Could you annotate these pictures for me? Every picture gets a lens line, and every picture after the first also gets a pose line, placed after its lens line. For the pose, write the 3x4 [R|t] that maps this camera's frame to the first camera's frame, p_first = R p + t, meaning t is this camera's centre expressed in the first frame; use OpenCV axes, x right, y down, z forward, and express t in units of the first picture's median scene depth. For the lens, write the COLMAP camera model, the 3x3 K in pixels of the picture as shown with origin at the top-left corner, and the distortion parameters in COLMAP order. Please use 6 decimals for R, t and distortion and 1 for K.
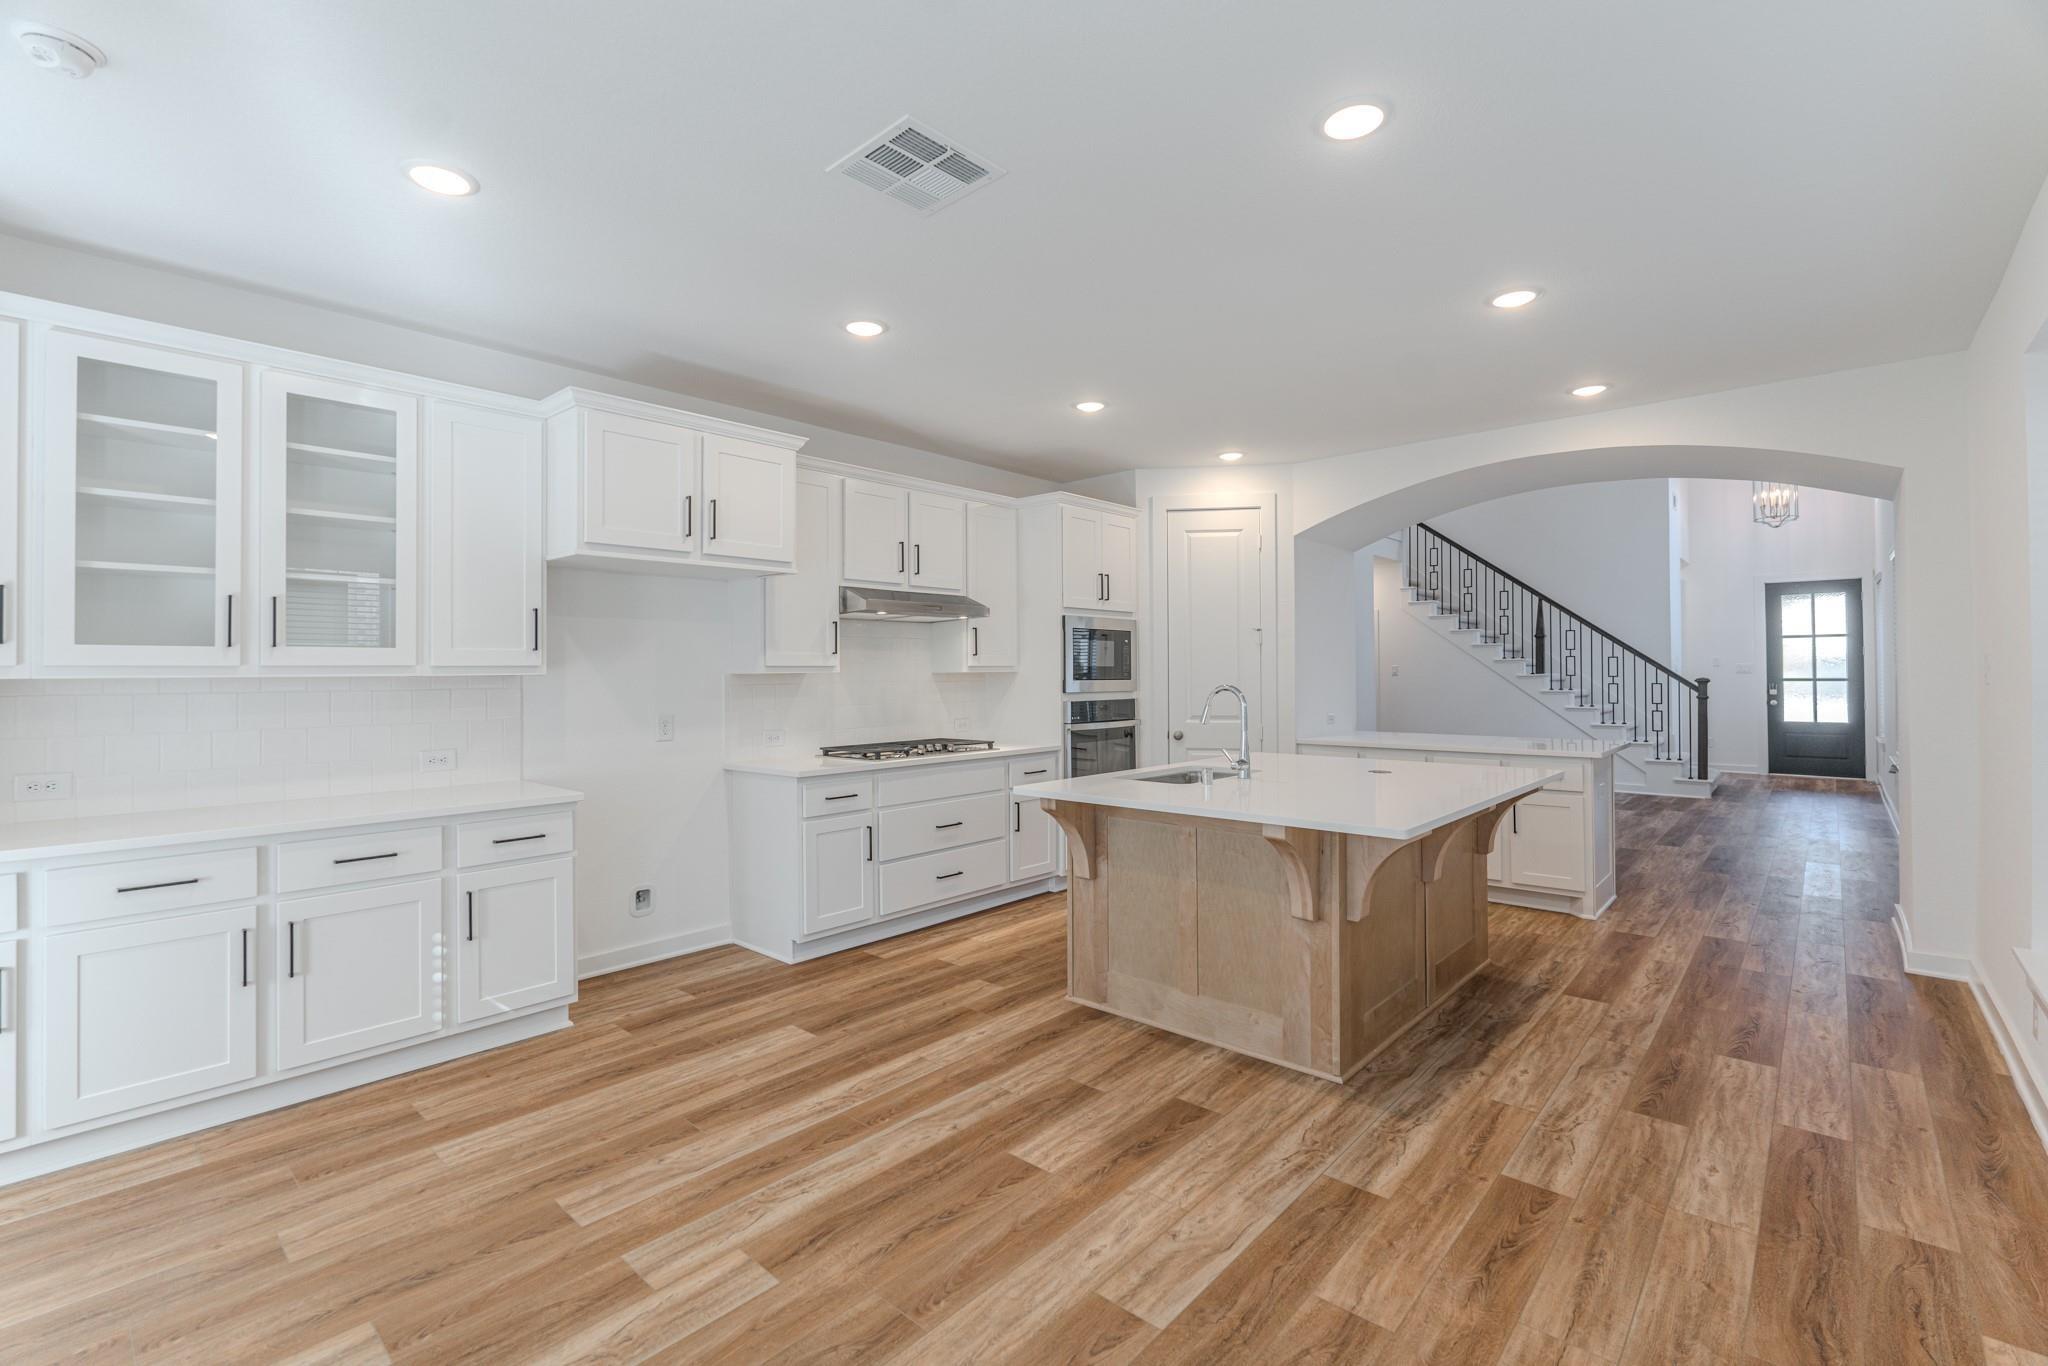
lens RADIAL K [[897.4, 0, 1022.5], [0, 897.4, 665.7], [0, 0, 1]] dist [-0.005652, 0.000337]
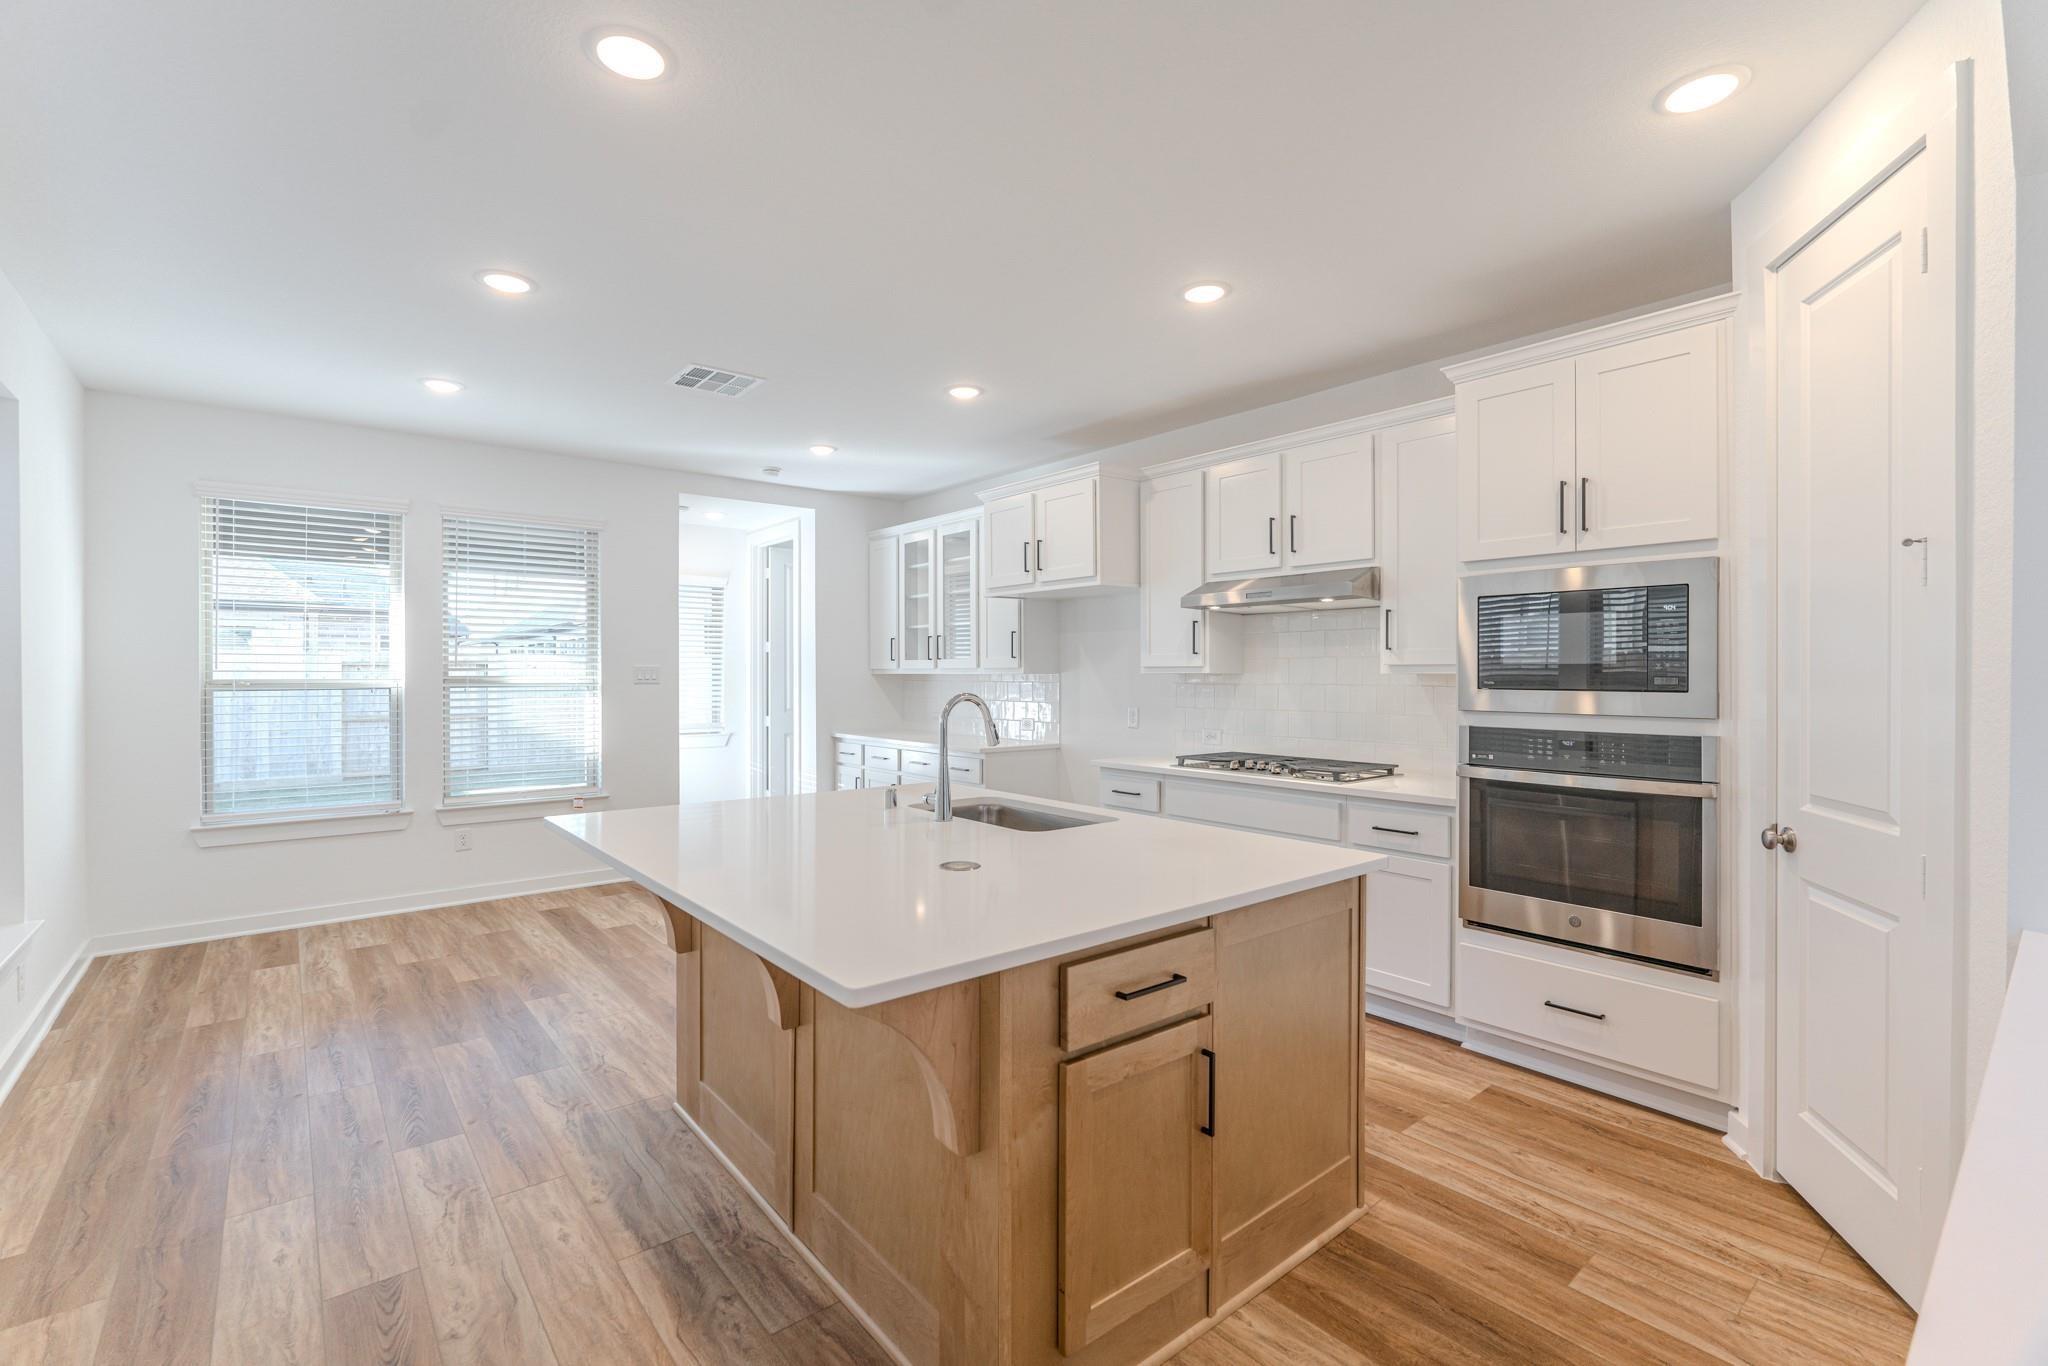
lens RADIAL K [[901.4, 0, 1014.1], [0, 901.4, 674.1], [0, 0, 1]] dist [-0.001953, -0.000277]
pose [[-0.149821, 0.007581, -0.988684, 0.886859], [0.009583, 0.999935, 0.006215, 0.000845], [0.988667, -0.008544, -0.149884, 1.070171]]
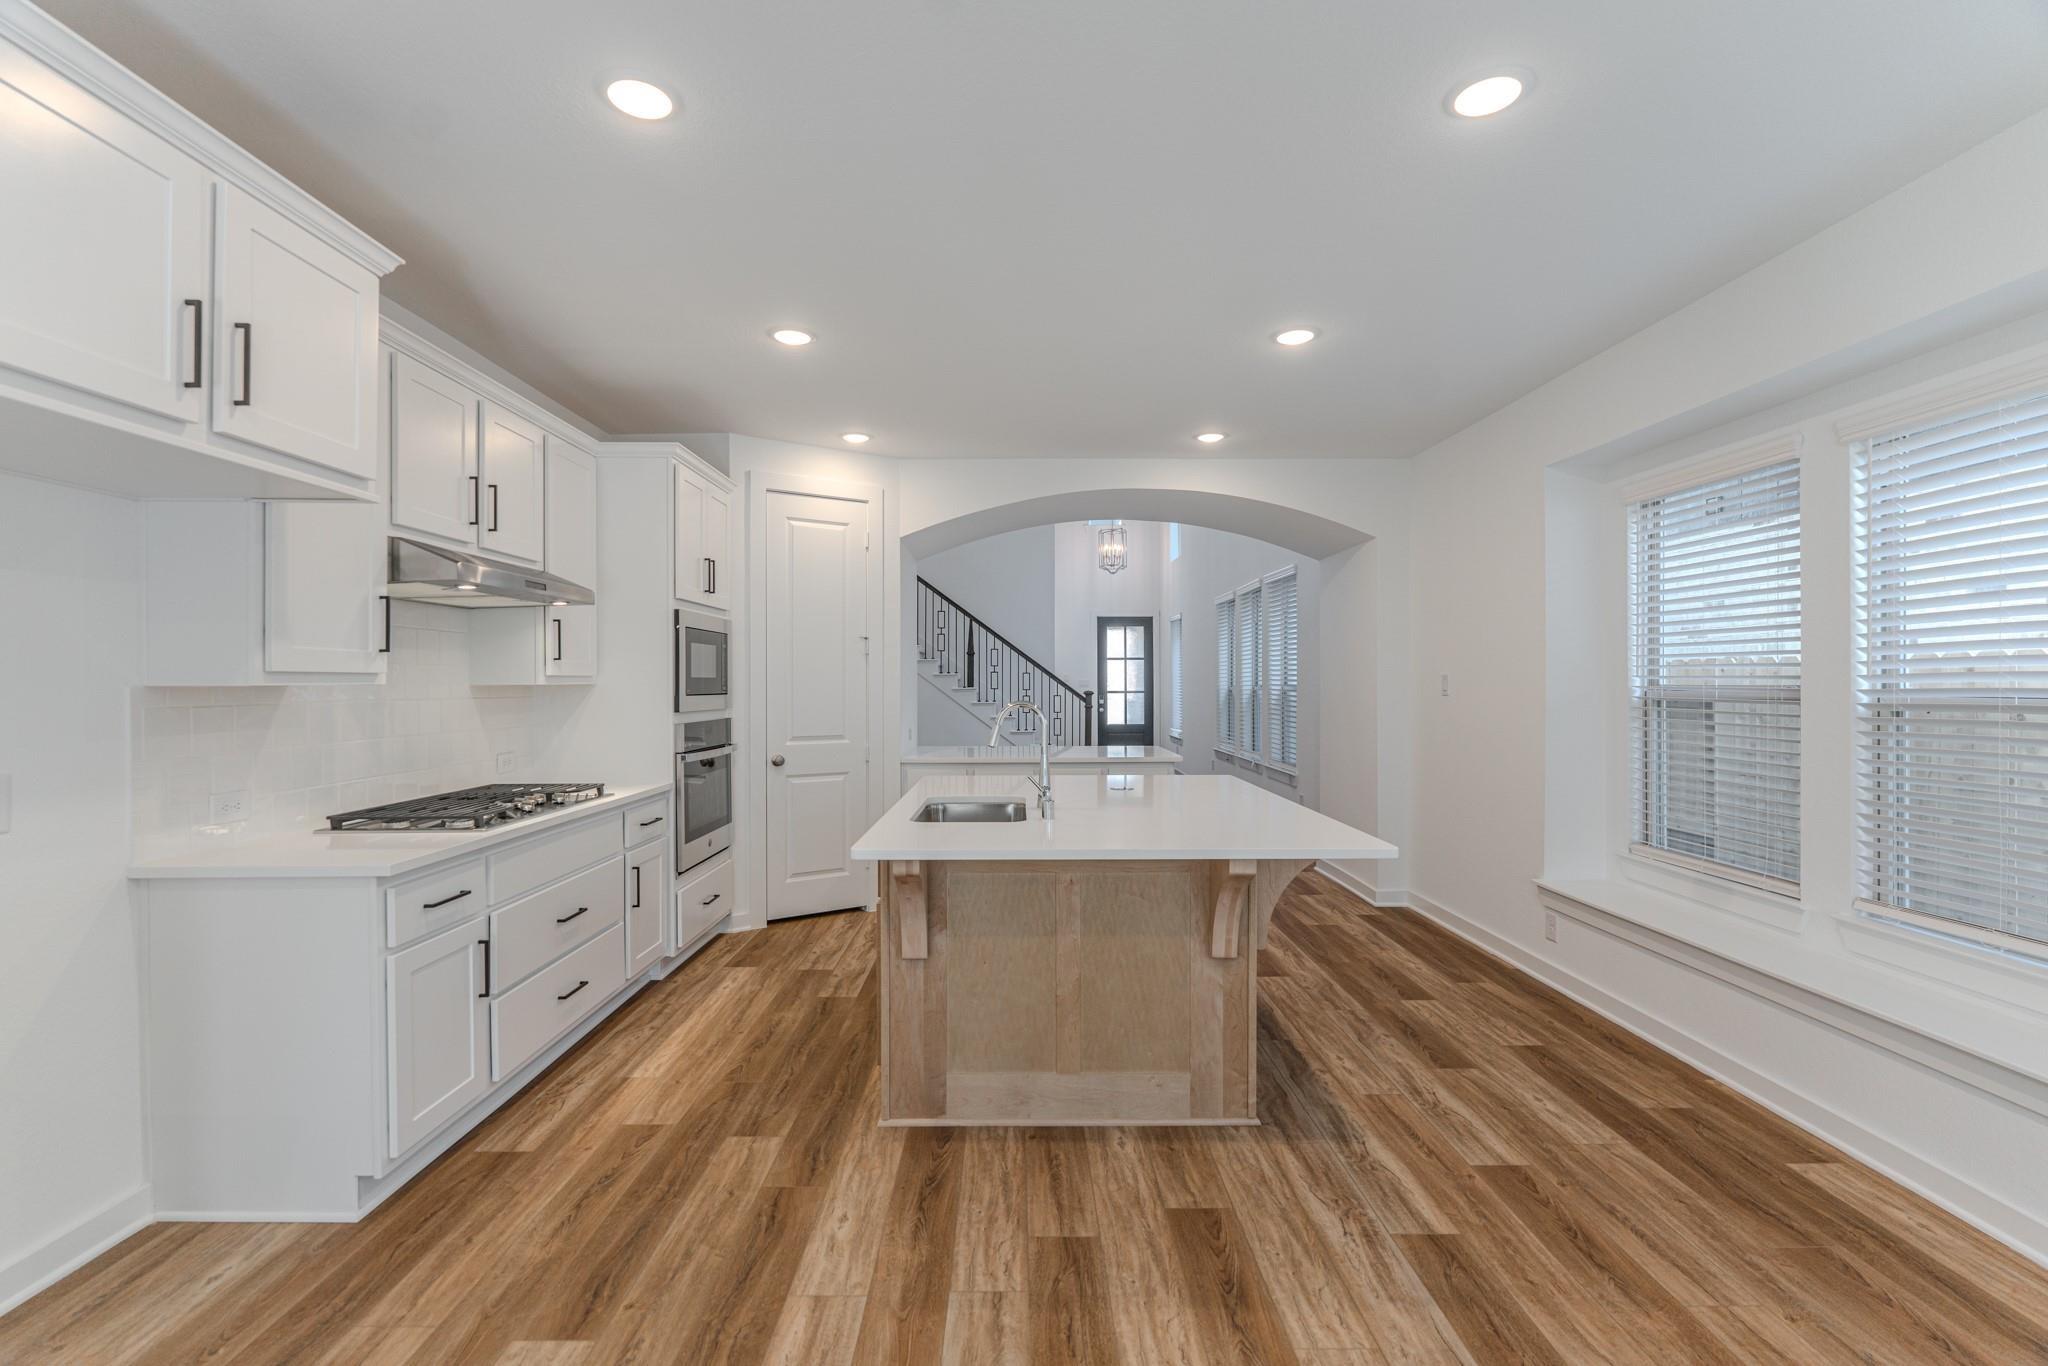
lens RADIAL K [[898.8, 0, 1014.5], [0, 898.8, 687.1], [0, 0, 1]] dist [-0.008824, 0.000489]
pose [[0.742474, 0.001709, 0.669872, -0.329646], [-0.008331, 0.999943, 0.006683, 0.002333], [-0.669823, -0.010542, 0.742446, 0.339673]]
